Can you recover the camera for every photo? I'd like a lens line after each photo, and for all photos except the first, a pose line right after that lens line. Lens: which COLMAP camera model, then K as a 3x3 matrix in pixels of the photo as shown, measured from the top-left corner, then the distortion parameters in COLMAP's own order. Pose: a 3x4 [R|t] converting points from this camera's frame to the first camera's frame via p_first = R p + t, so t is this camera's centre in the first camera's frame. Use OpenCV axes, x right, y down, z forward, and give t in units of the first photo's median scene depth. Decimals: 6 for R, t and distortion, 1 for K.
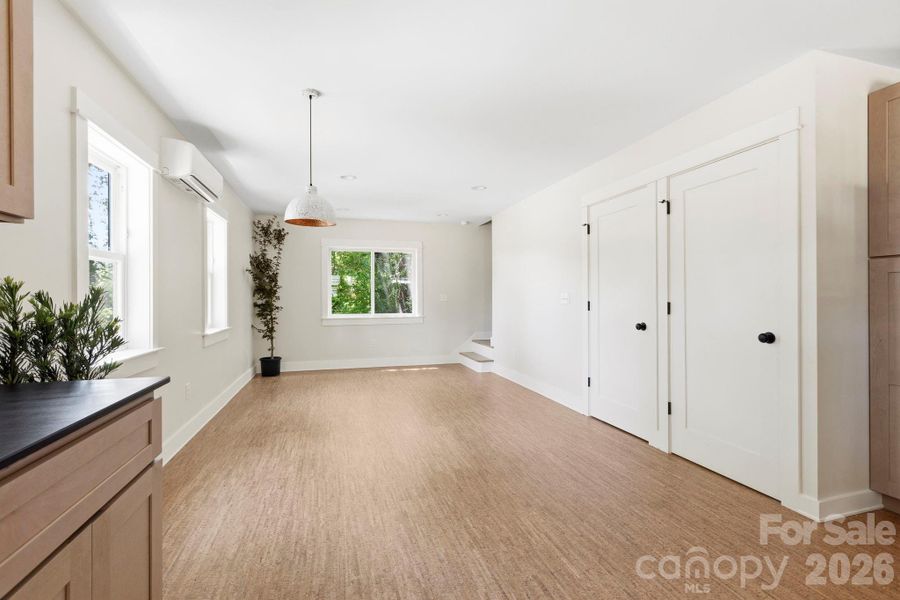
lens RADIAL K [[406.3, 0, 448.4], [0, 406.3, 296.3], [0, 0, 1]] dist [0.002117, -0.000175]
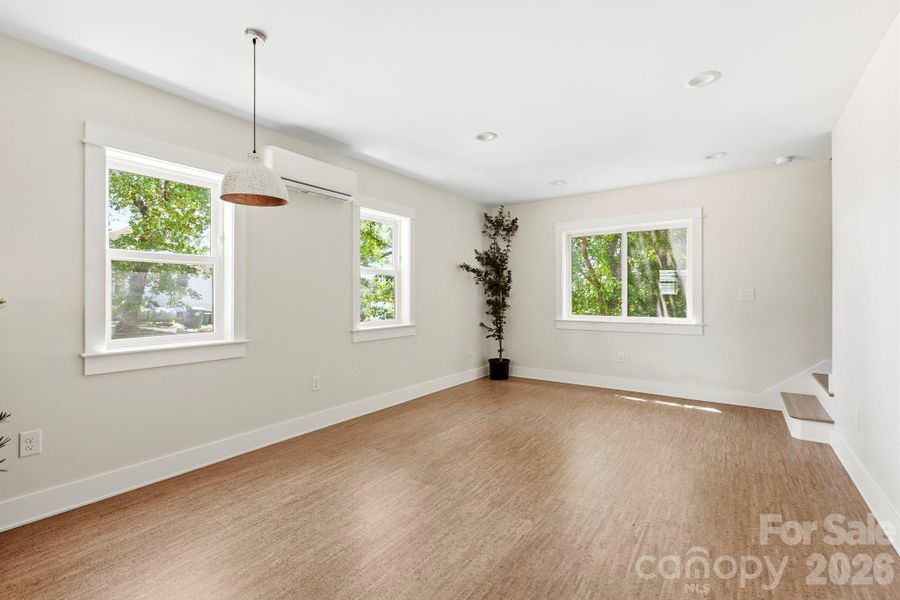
lens RADIAL K [[403.5, 0, 447.5], [0, 403.5, 291.9], [0, 0, 1]] dist [-0.000088, -0.000066]
pose [[0.617403, -0.006511, -0.786620, 0.214024], [0.002464, 0.999977, -0.006343, 0.002524], [0.786644, 0.001978, 0.617404, 0.339198]]
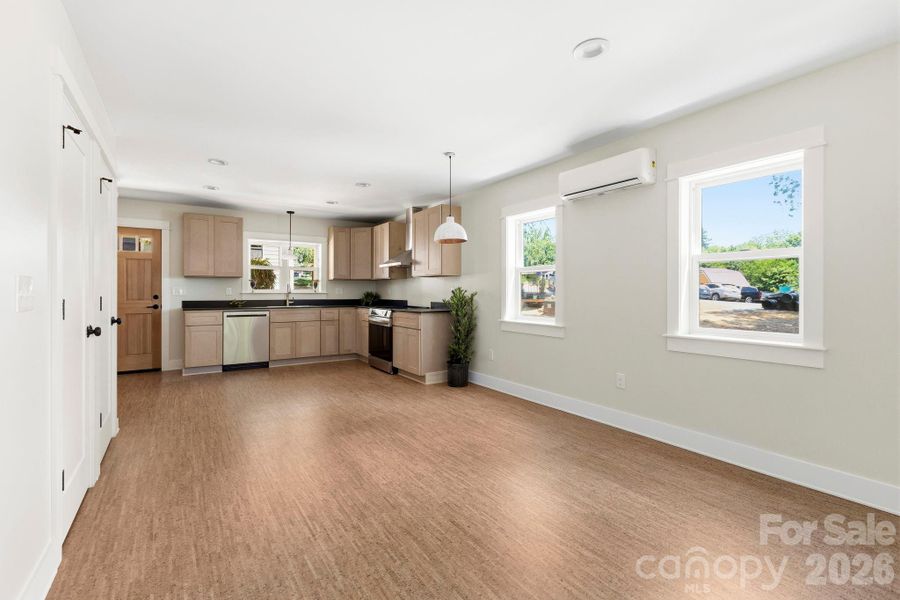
lens RADIAL K [[395.9, 0, 448.3], [0, 395.9, 303.9], [0, 0, 1]] dist [-0.000973, -0.000108]
pose [[-0.952891, 0.008925, -0.303183, 0.046021], [0.001184, 0.999669, 0.025708, 0.004805], [0.303312, 0.024138, -0.952585, 0.993391]]
